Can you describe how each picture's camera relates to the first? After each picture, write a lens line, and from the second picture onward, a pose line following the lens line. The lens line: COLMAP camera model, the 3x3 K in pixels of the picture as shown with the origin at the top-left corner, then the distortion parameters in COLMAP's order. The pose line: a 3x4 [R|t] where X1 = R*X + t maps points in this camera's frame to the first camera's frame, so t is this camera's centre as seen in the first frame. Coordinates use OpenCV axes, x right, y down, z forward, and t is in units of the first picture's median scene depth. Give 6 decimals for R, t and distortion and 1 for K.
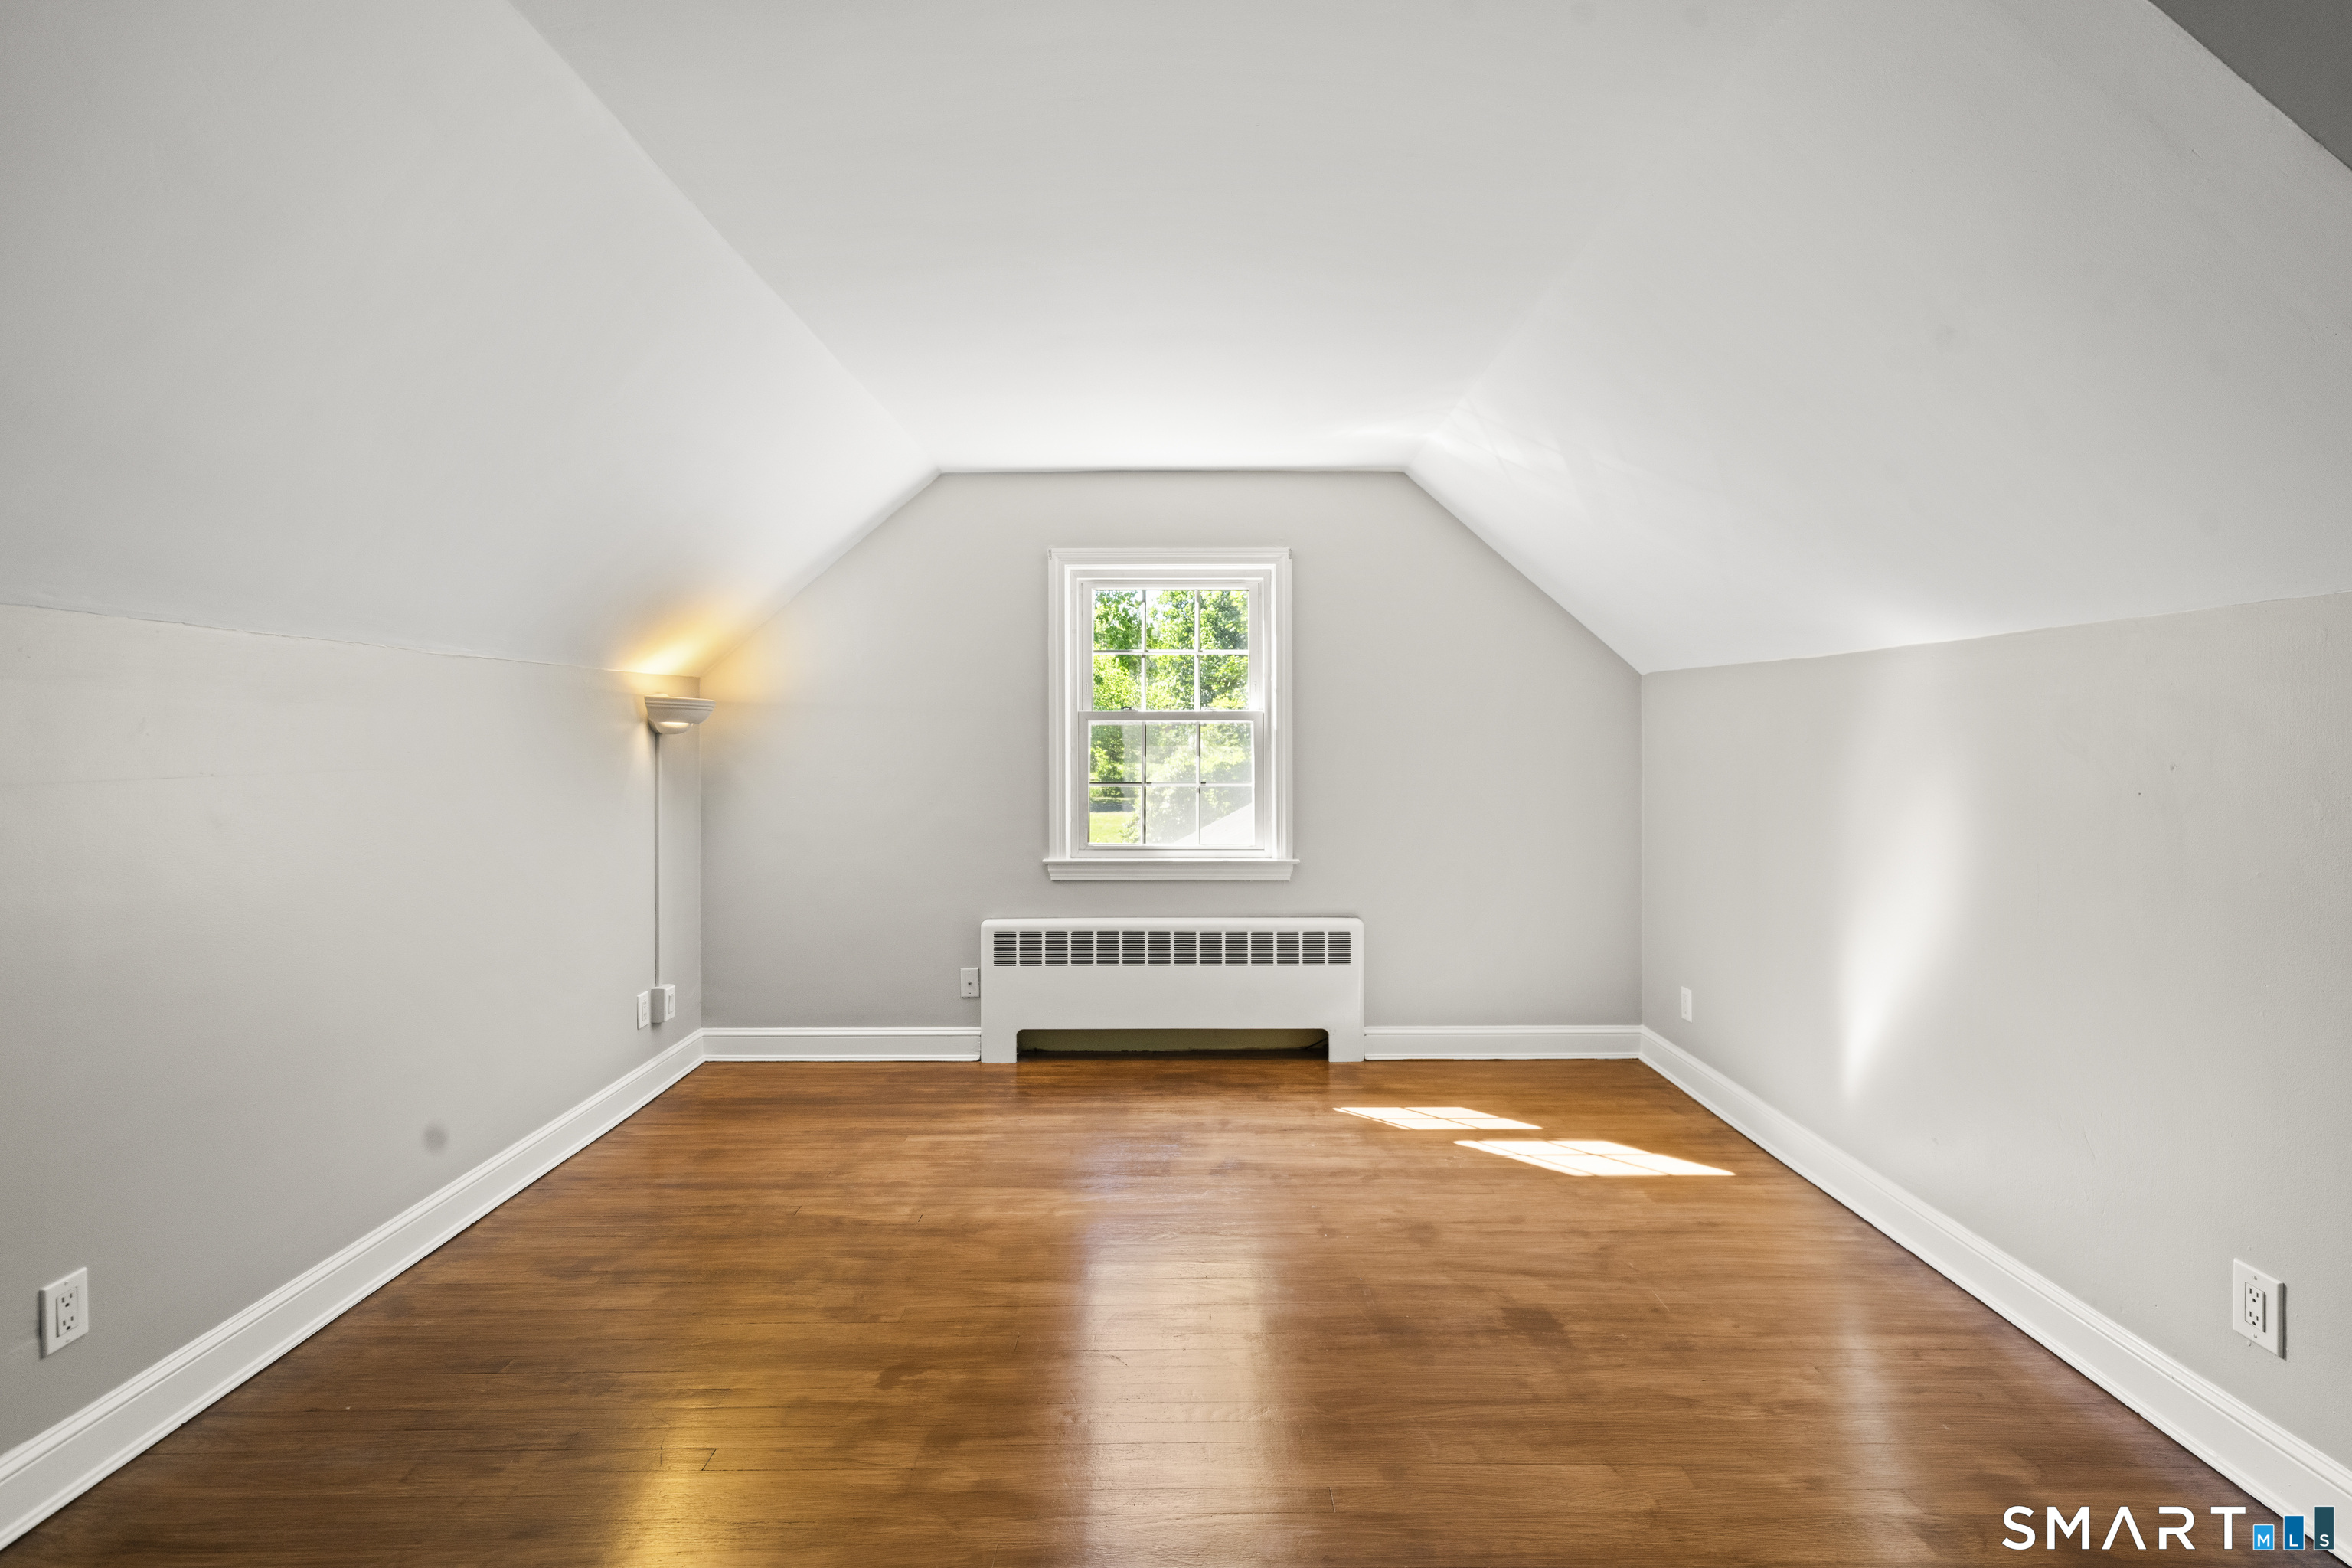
lens RADIAL K [[1014.6, 0, 1192.7], [0, 1014.6, 725.6], [0, 0, 1]] dist [0.002469, 0.000077]
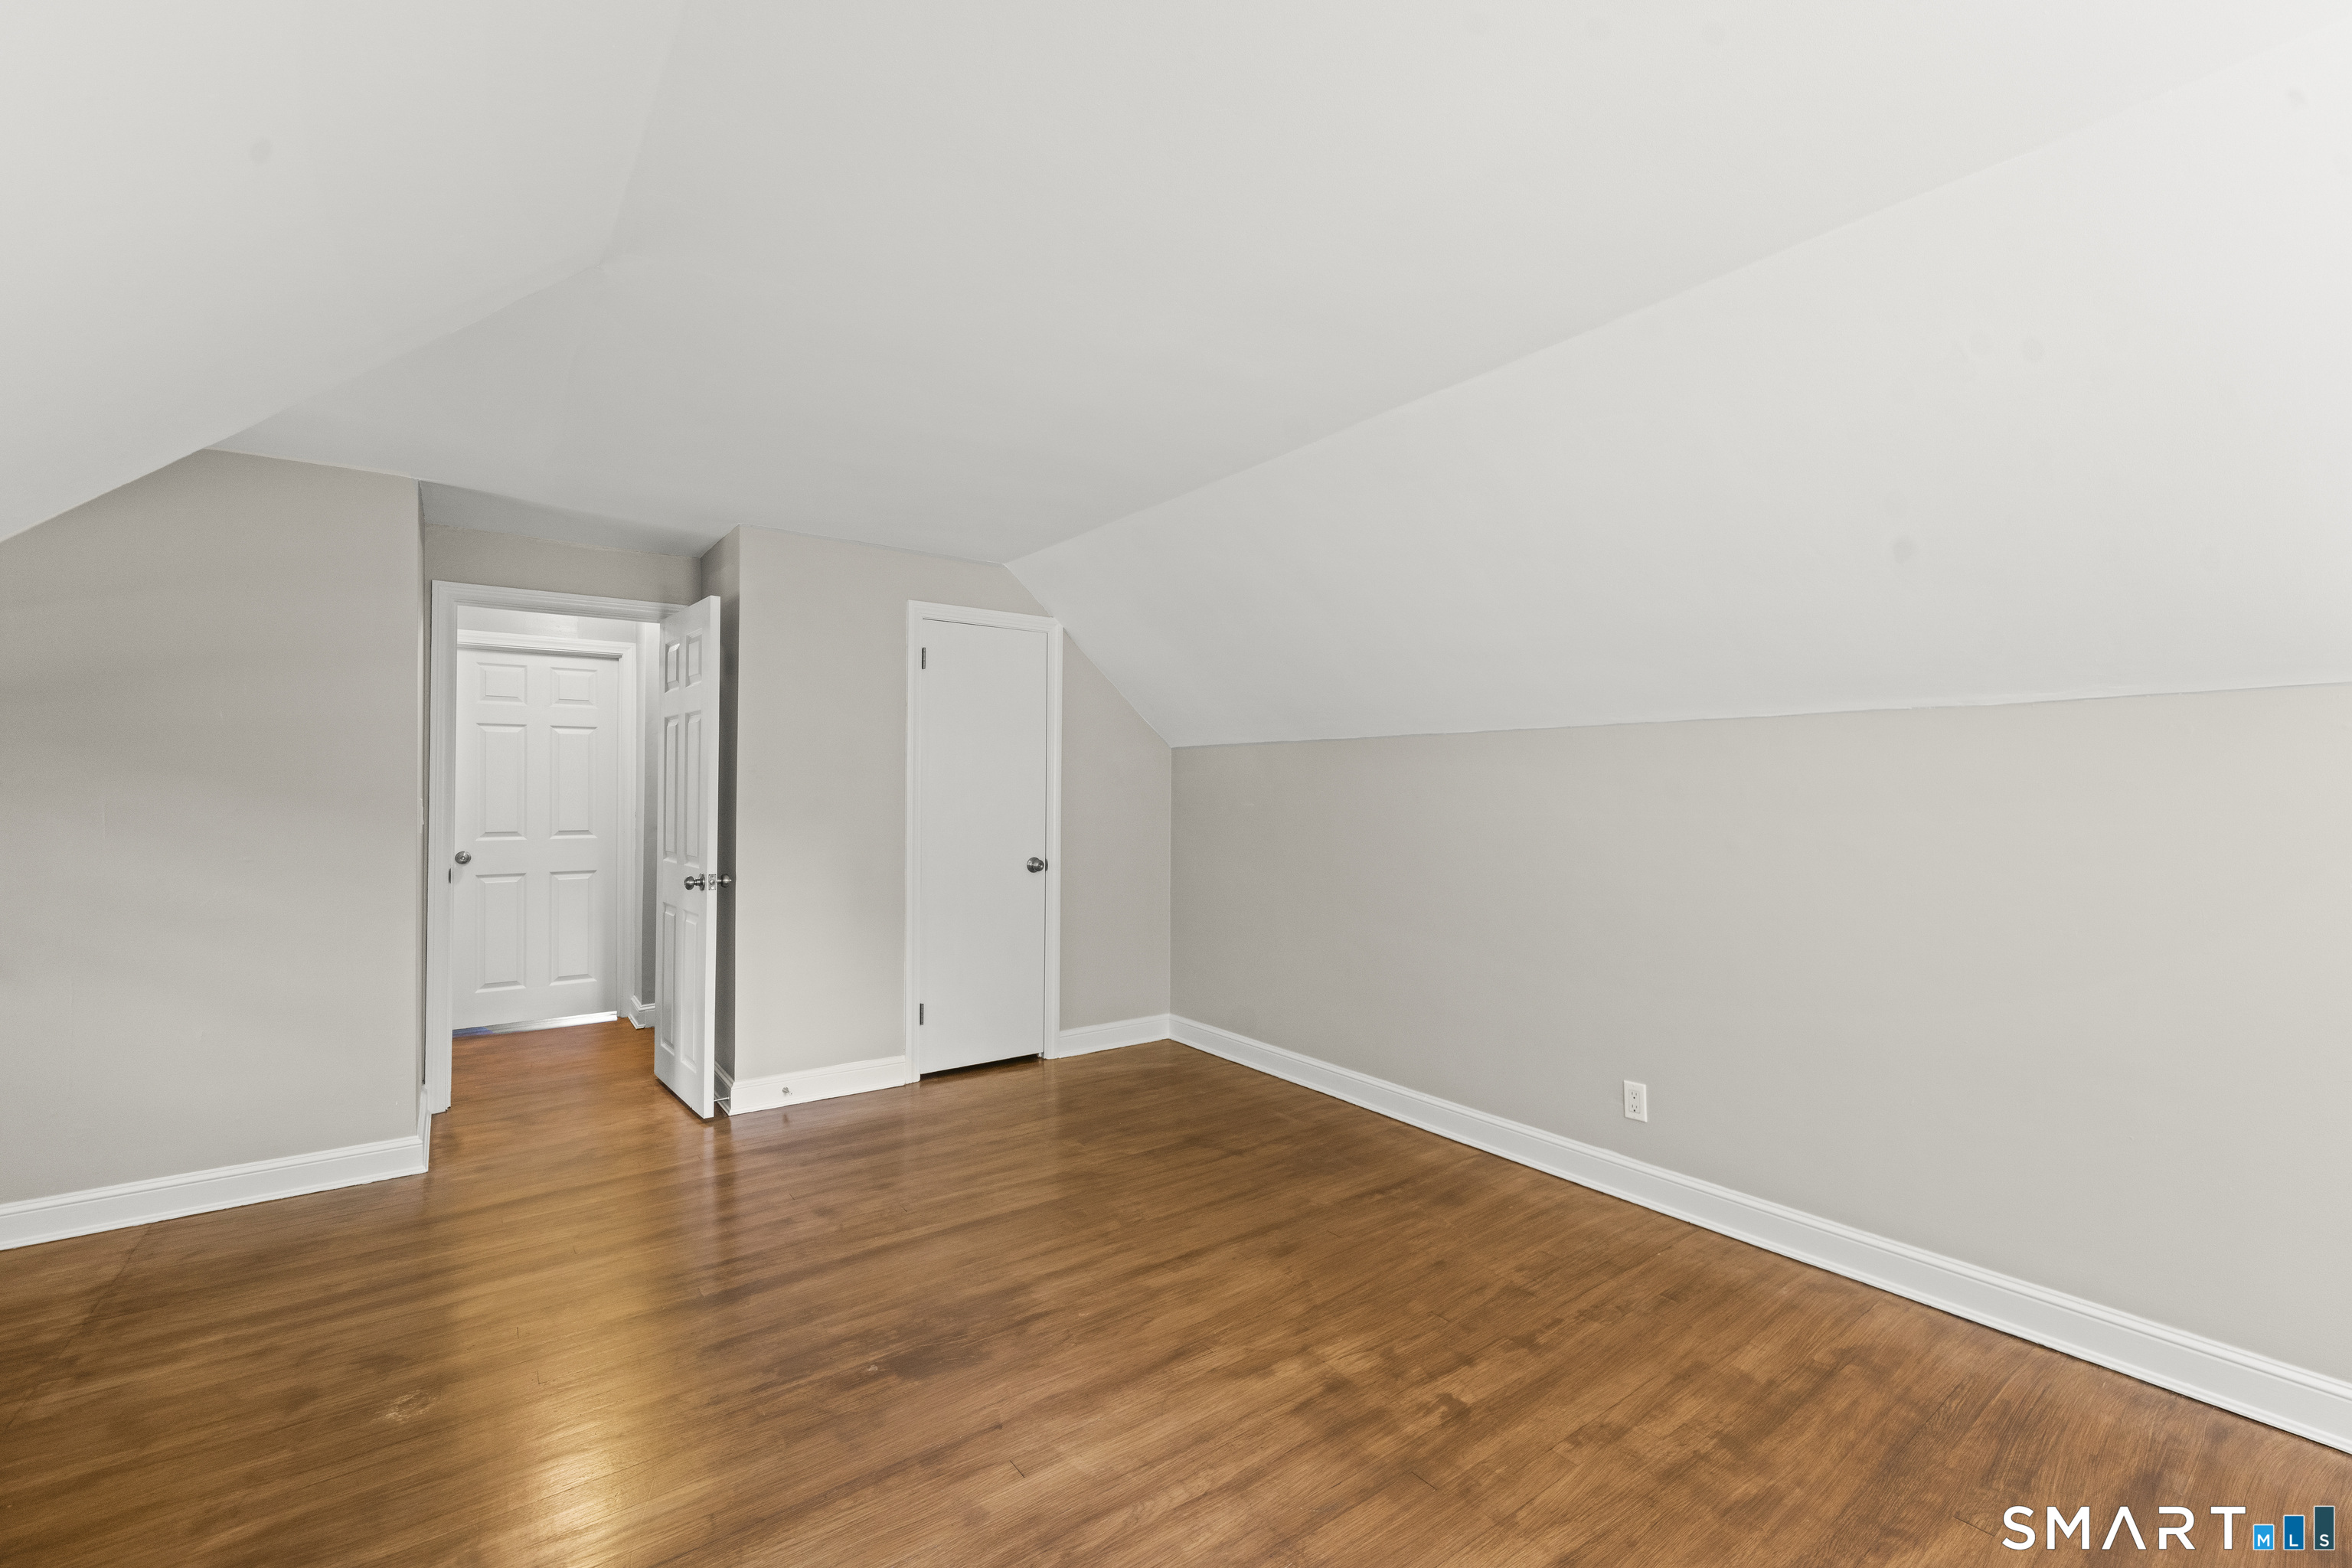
lens RADIAL K [[941.2, 0, 1169.7], [0, 941.2, 787.7], [0, 0, 1]] dist [-0.003859, 0.000425]
pose [[-0.793815, -0.002629, -0.608154, 0.523451], [0.001032, 0.999983, -0.005670, 0.011662], [0.608159, -0.005129, -0.793799, 1.588689]]
